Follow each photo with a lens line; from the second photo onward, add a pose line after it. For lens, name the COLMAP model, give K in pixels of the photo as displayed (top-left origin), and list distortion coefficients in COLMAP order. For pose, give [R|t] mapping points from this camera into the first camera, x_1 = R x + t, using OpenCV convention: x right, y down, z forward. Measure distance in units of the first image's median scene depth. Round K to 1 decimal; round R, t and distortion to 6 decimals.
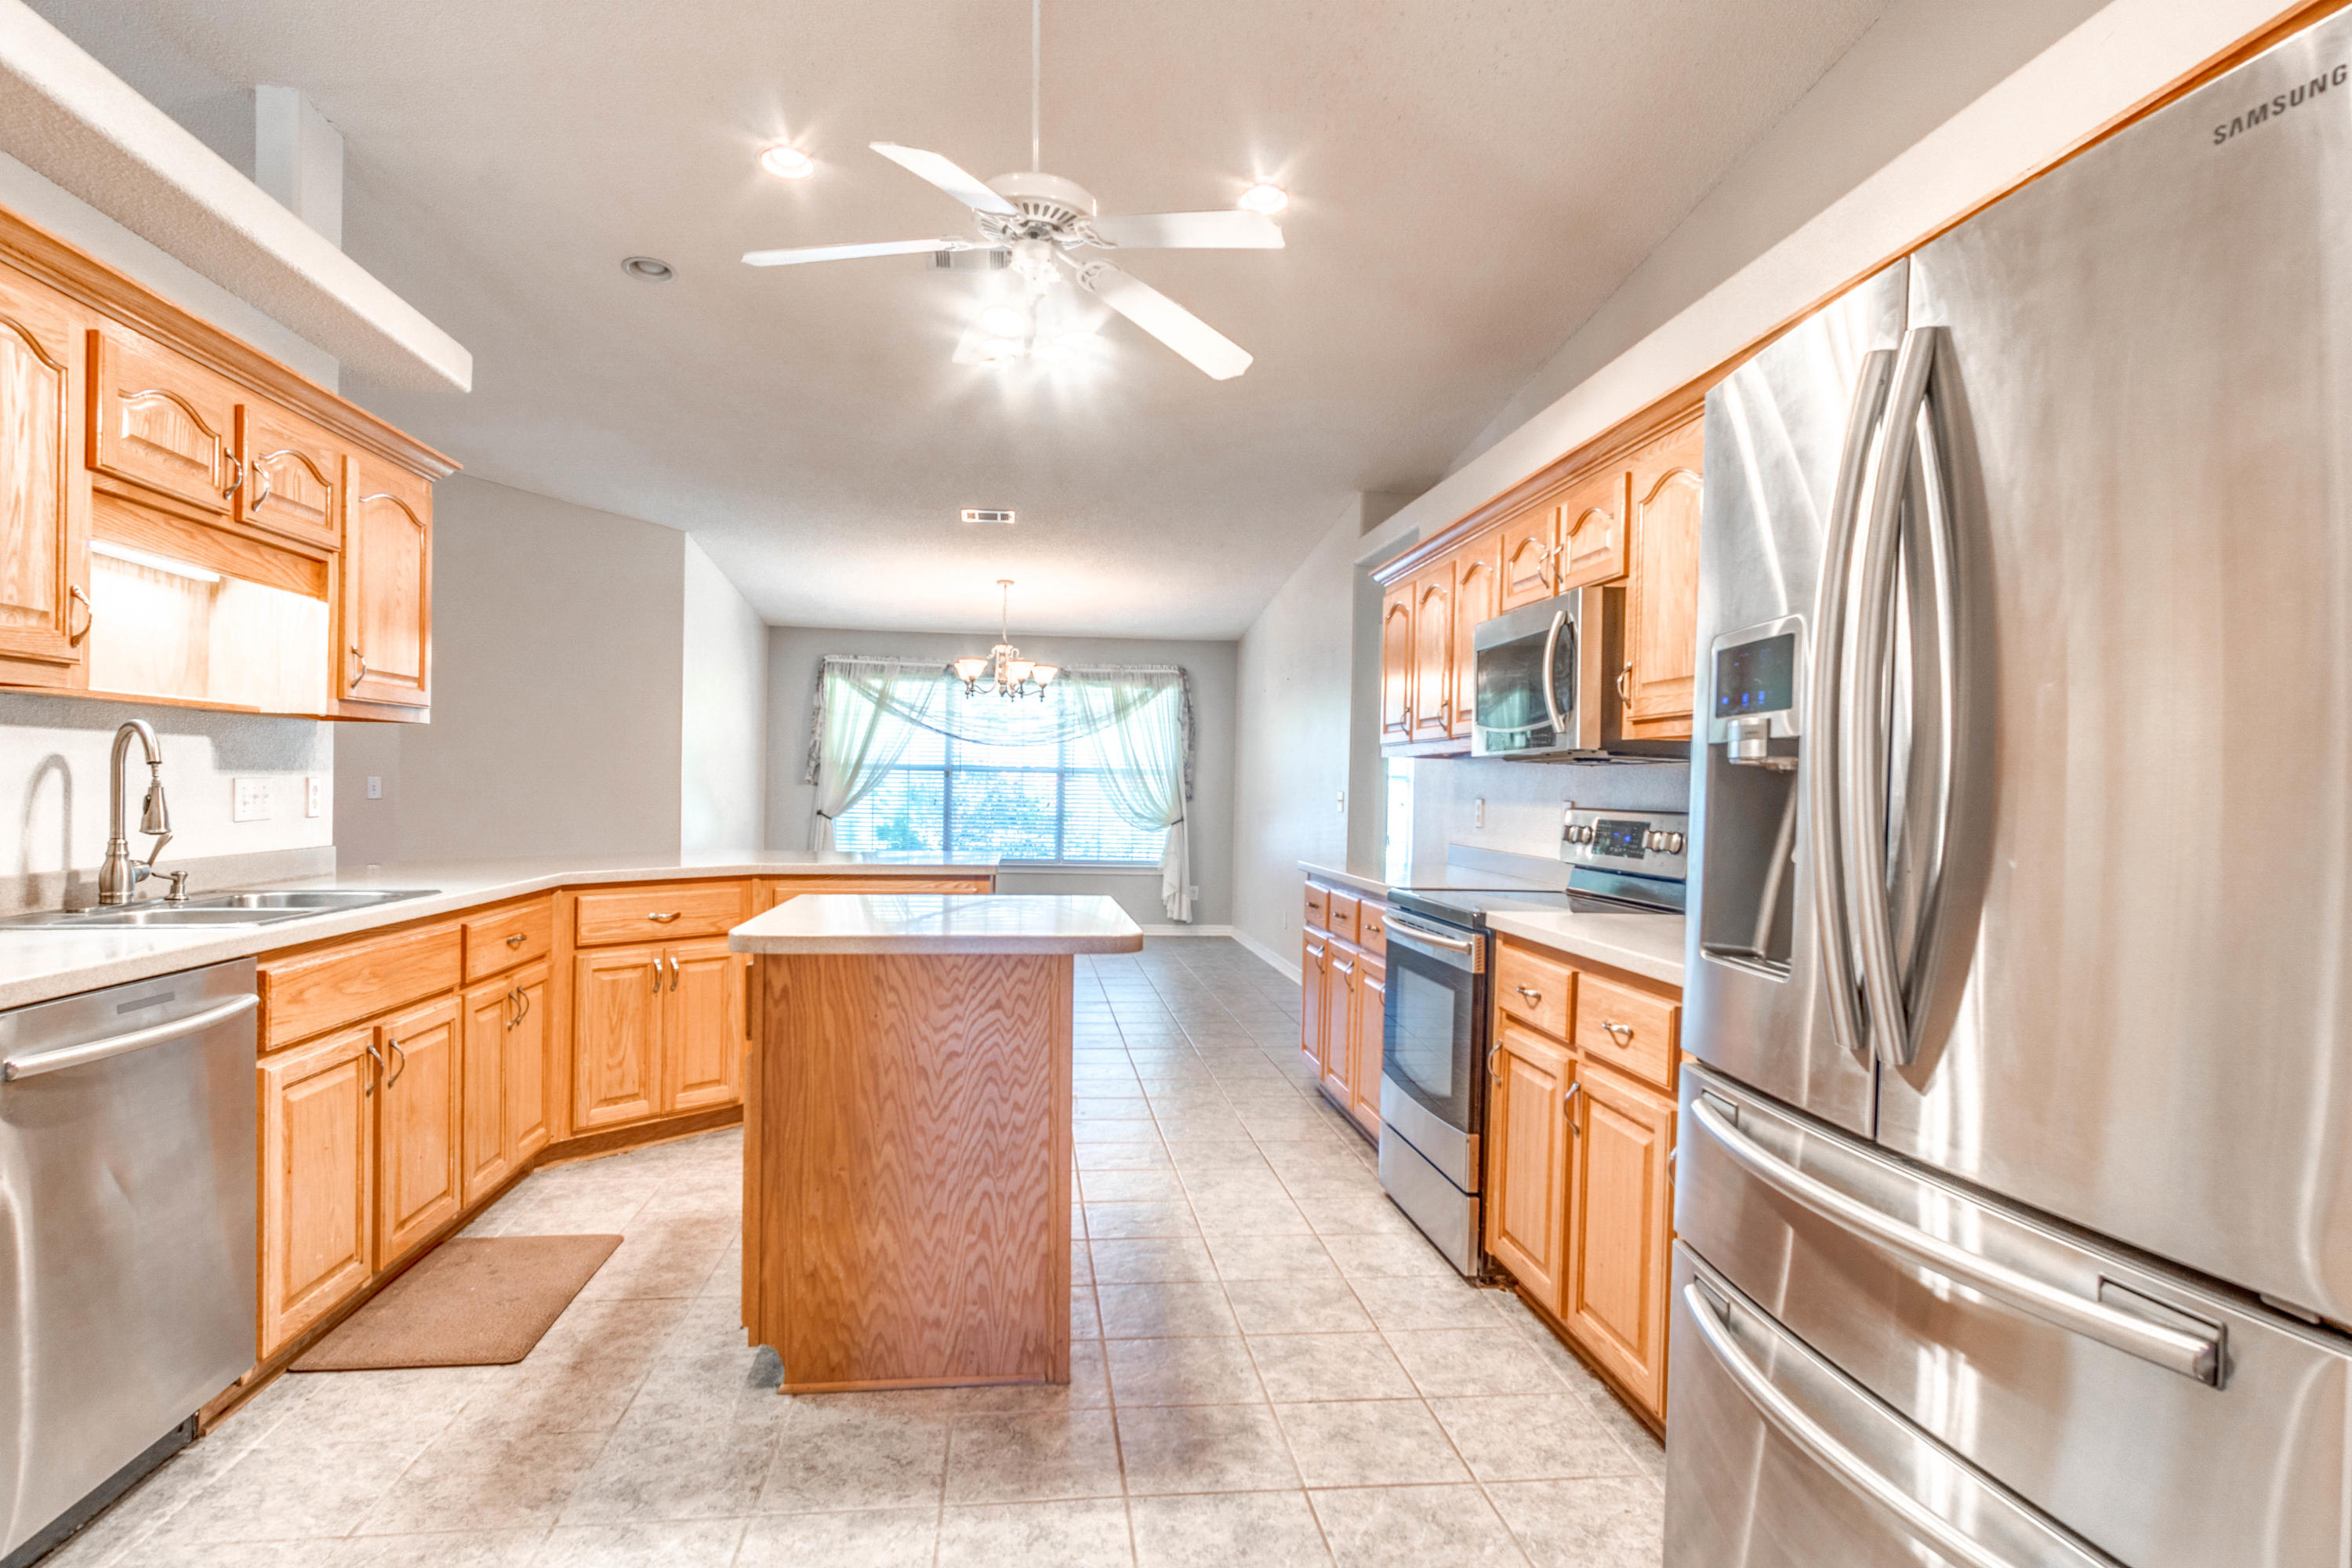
lens RADIAL K [[1215.9, 0, 1178.0], [0, 1215.9, 780.5], [0, 0, 1]] dist [0.003664, 0.003004]
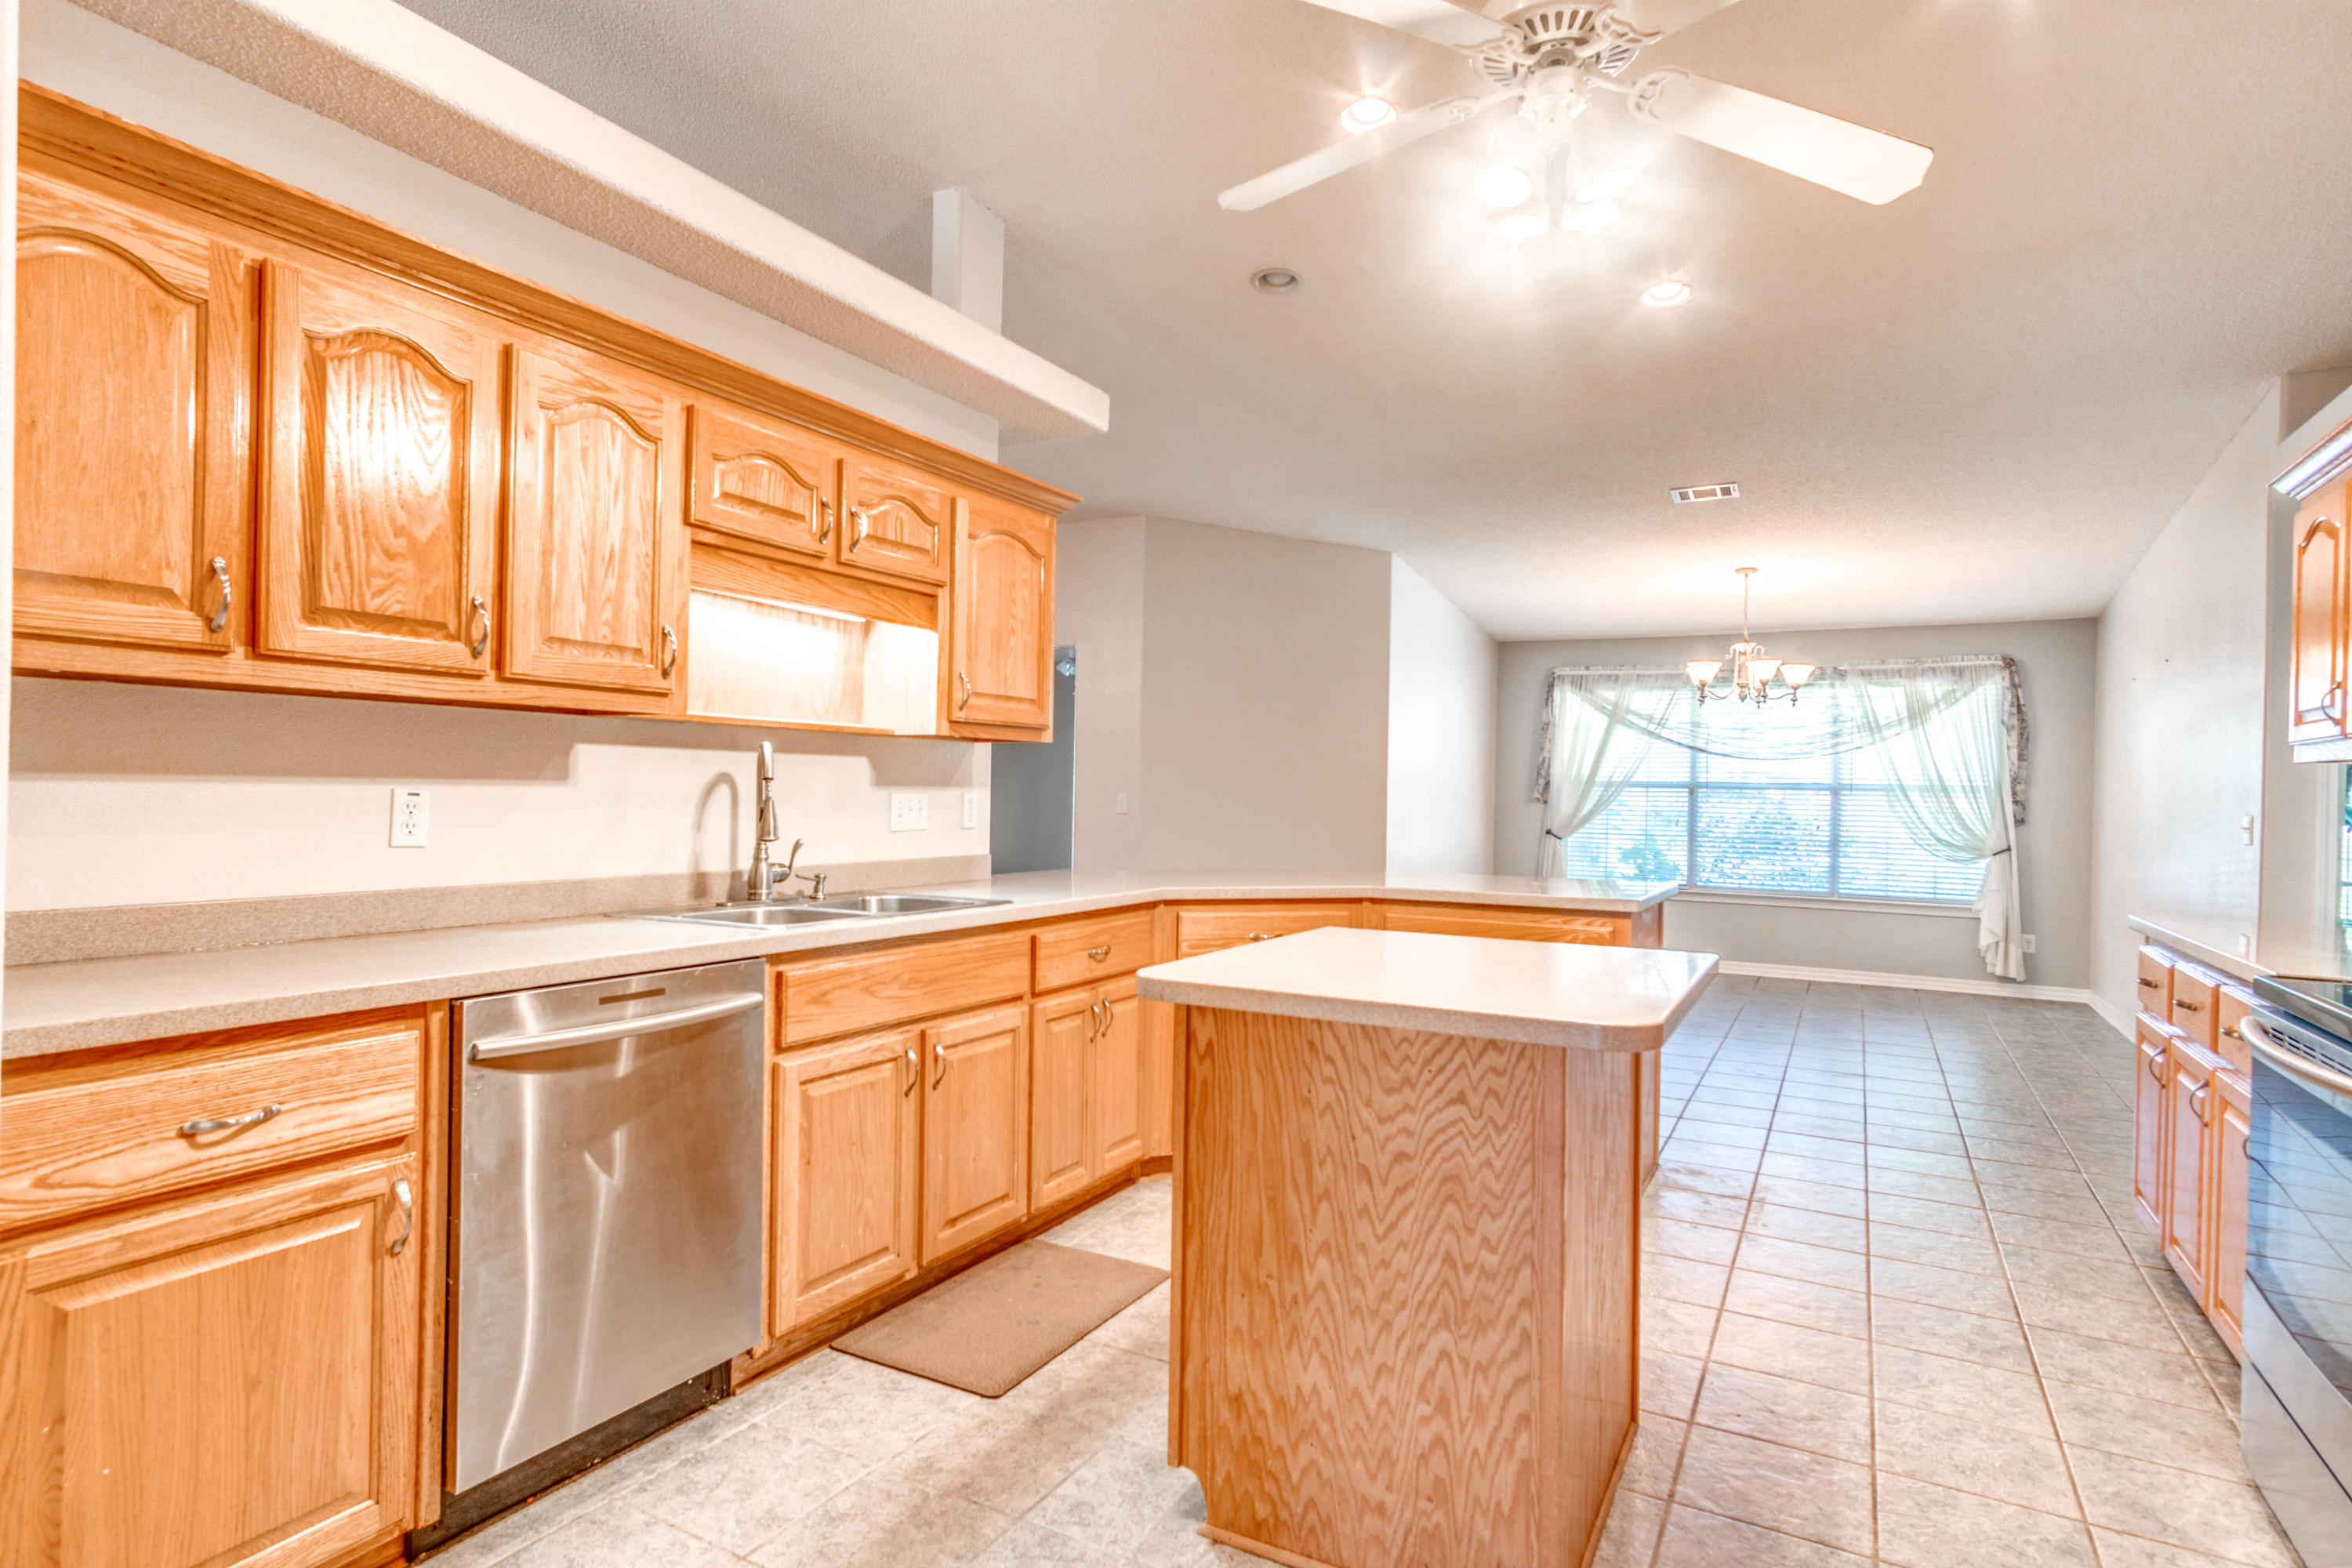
lens RADIAL K [[1215.9, 0, 1178.0], [0, 1215.9, 780.5], [0, 0, 1]] dist [0.003664, 0.003004]
pose [[0.815977, -0.007213, -0.578040, 0.130327], [-0.001813, 0.999885, -0.015036, 0.003288], [0.578082, 0.013317, 0.815870, 0.279823]]
